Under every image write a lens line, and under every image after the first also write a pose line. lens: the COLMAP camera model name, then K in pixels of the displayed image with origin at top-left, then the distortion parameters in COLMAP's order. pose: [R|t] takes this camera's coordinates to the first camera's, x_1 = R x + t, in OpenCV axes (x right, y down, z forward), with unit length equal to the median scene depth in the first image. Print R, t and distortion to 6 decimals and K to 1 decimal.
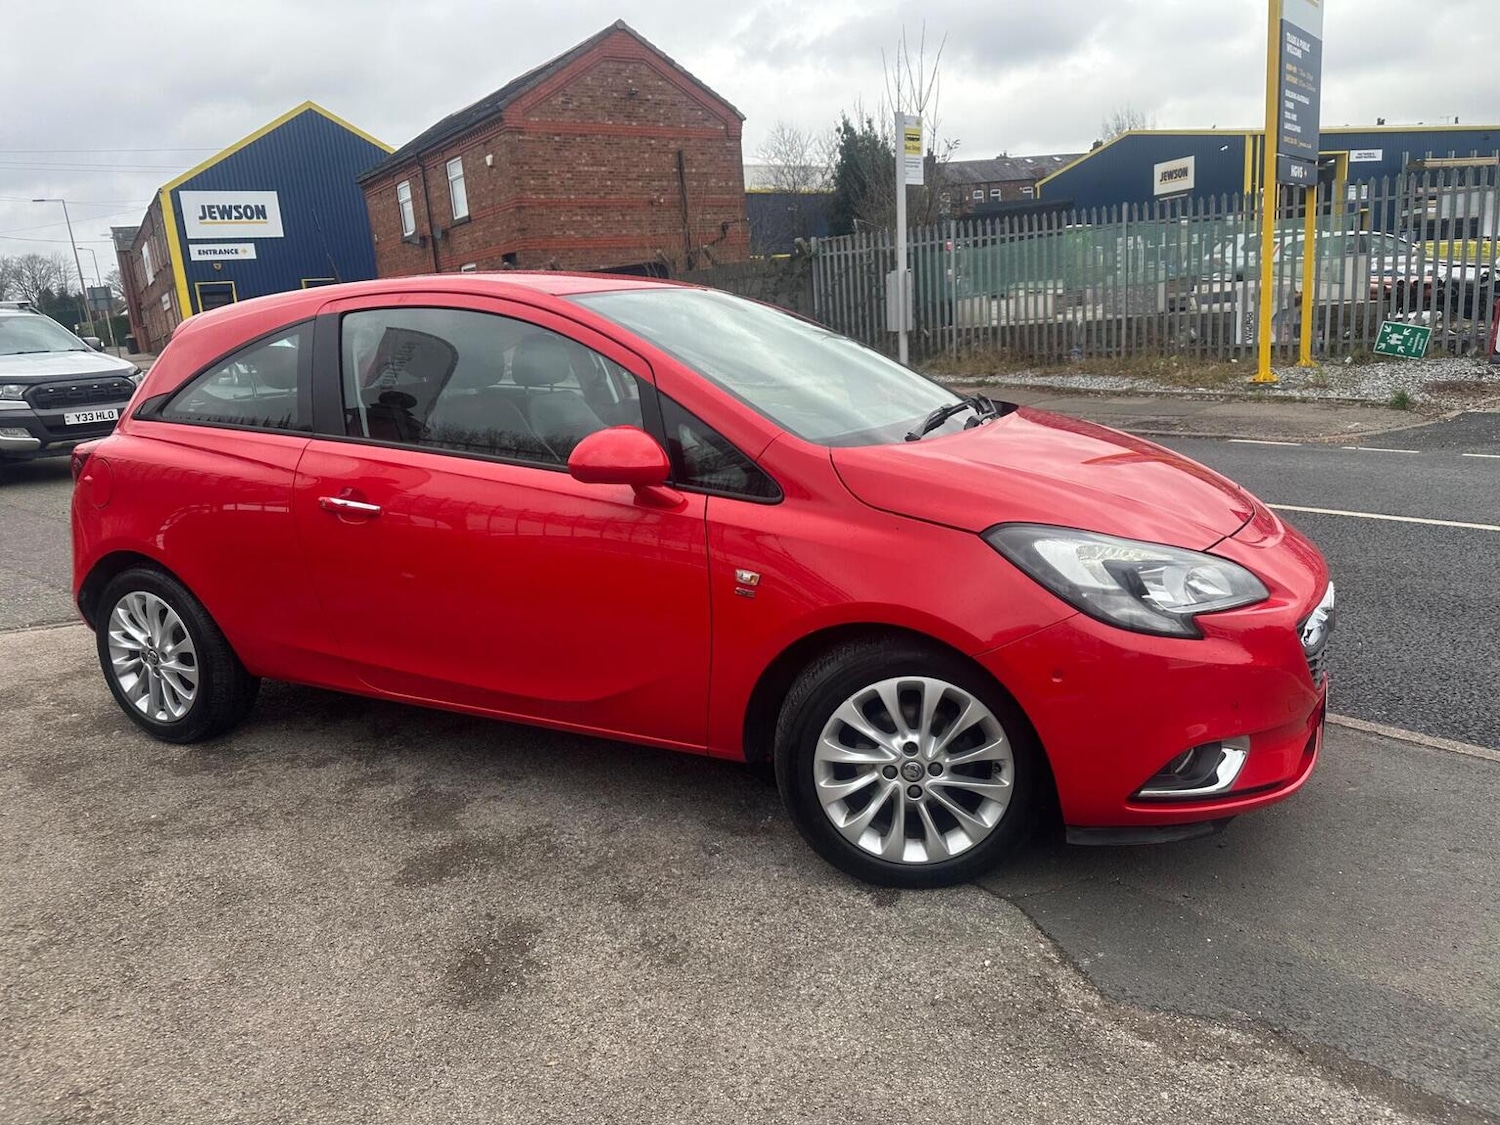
lens RADIAL K [[1081.7, 0, 746.9], [0, 1081.7, 543.0], [0, 0, 1]] dist [0.019524, -0.027403]
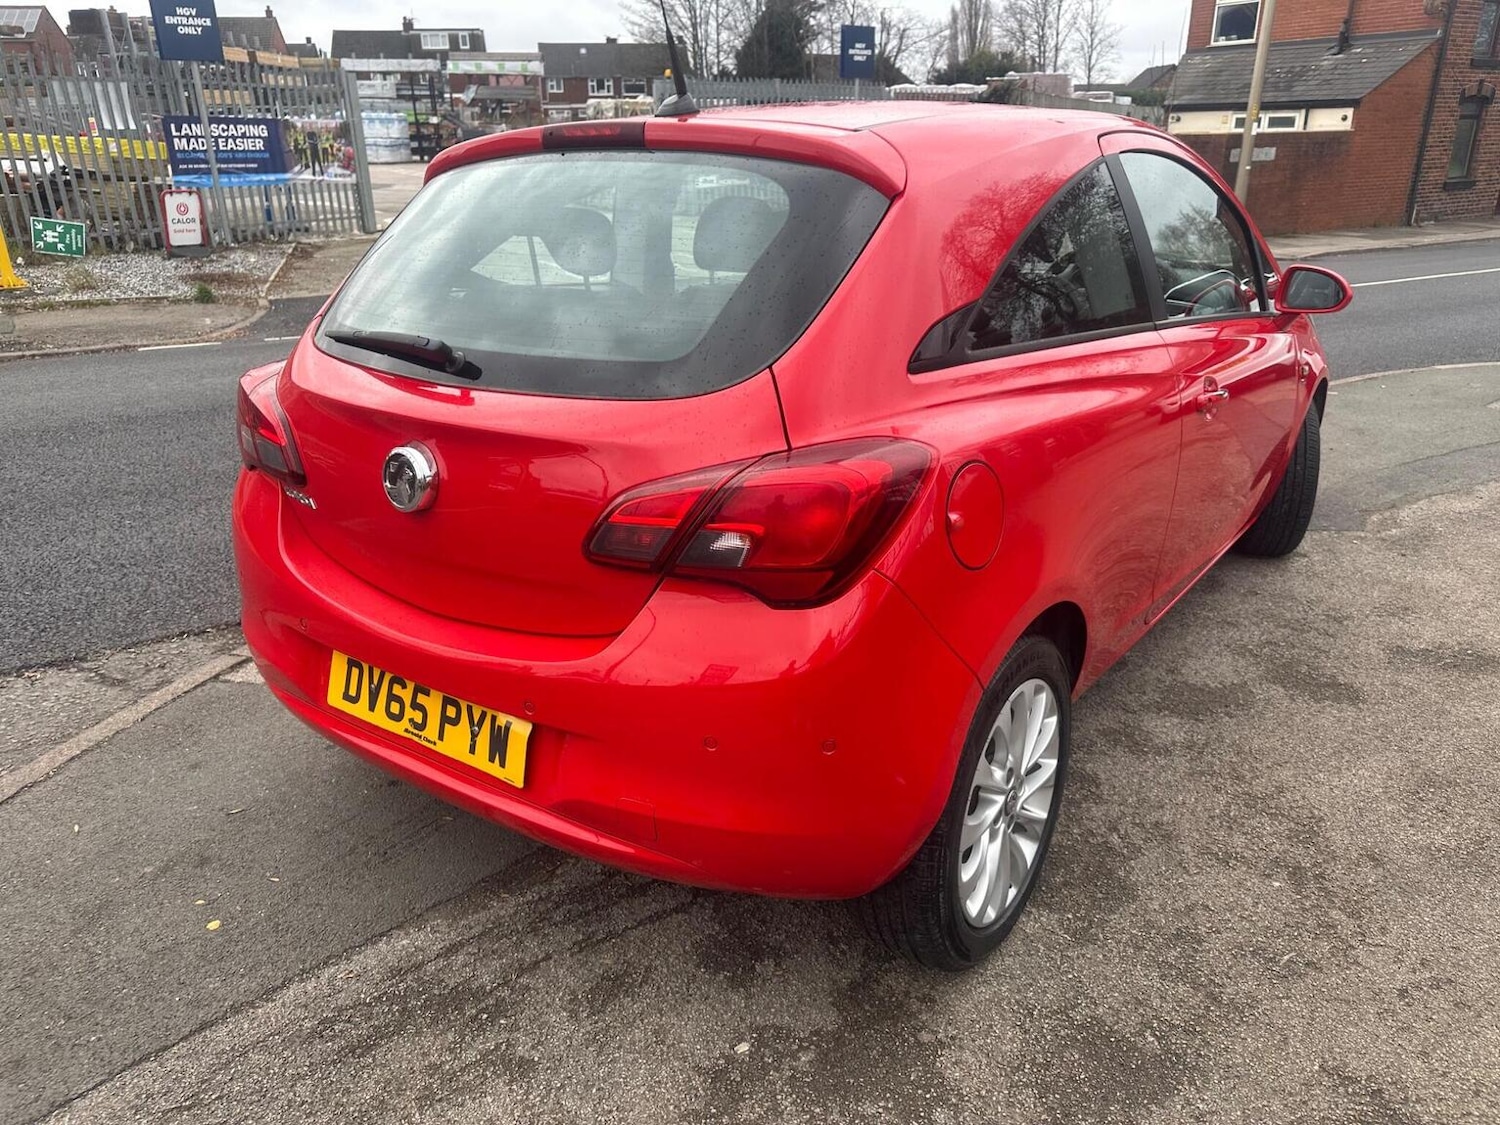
lens RADIAL K [[1083.9, 0, 756.3], [0, 1083.9, 562.7], [0, 0, 1]] dist [0.021794, -0.026941]
pose [[0.144021, -0.296771, 0.944026, -1.061898], [0.204543, 0.942298, 0.265022, -0.177875], [-0.968205, 0.154925, 0.196413, 1.022103]]
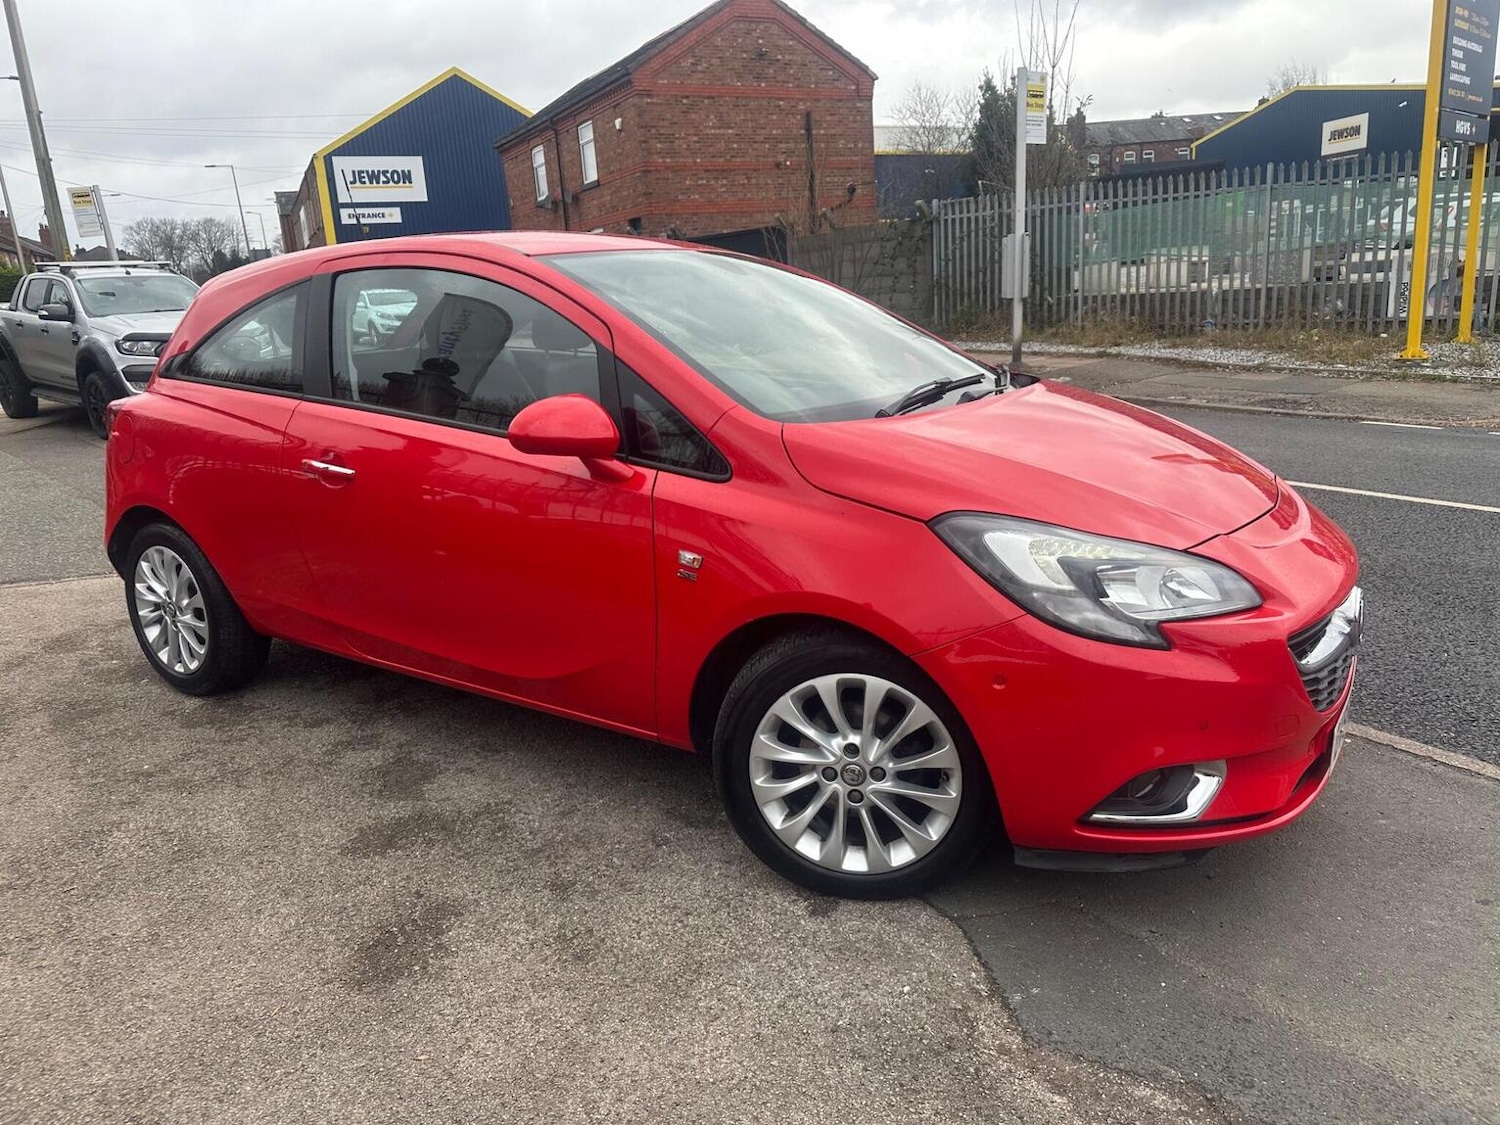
lens RADIAL K [[1081.7, 0, 746.9], [0, 1081.7, 543.0], [0, 0, 1]] dist [0.019524, -0.027403]
pose [[0.992063, 0.037490, -0.120027, 0.115212], [-0.033857, 0.998909, 0.032164, -0.010162], [0.121101, -0.027845, 0.992250, 0.050747]]
